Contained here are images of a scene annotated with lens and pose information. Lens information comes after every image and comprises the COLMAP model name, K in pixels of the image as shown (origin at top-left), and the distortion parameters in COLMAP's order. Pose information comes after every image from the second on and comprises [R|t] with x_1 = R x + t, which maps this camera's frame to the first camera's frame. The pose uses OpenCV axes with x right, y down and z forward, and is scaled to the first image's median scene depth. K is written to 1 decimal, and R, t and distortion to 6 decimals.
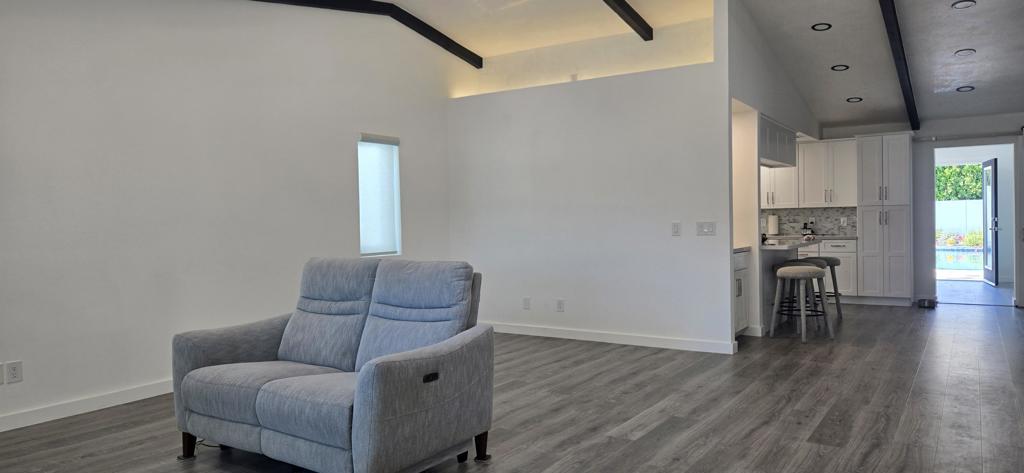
lens RADIAL K [[689.1, 0, 520.9], [0, 689.1, 237.4], [0, 0, 1]] dist [0.052680, -0.020253]
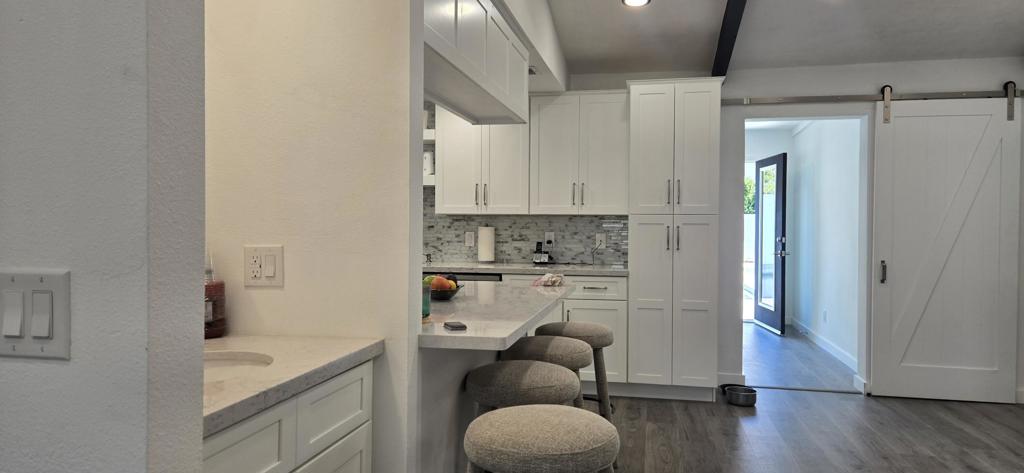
lens RADIAL K [[689.1, 0, 513.0], [0, 689.1, 237.0], [0, 0, 1]] dist [0.052680, -0.020253]
pose [[0.934923, 0.019179, 0.354331, 0.193772], [-0.016800, 0.999811, -0.009790, -0.019189], [-0.354452, 0.003200, 0.935069, 0.490519]]
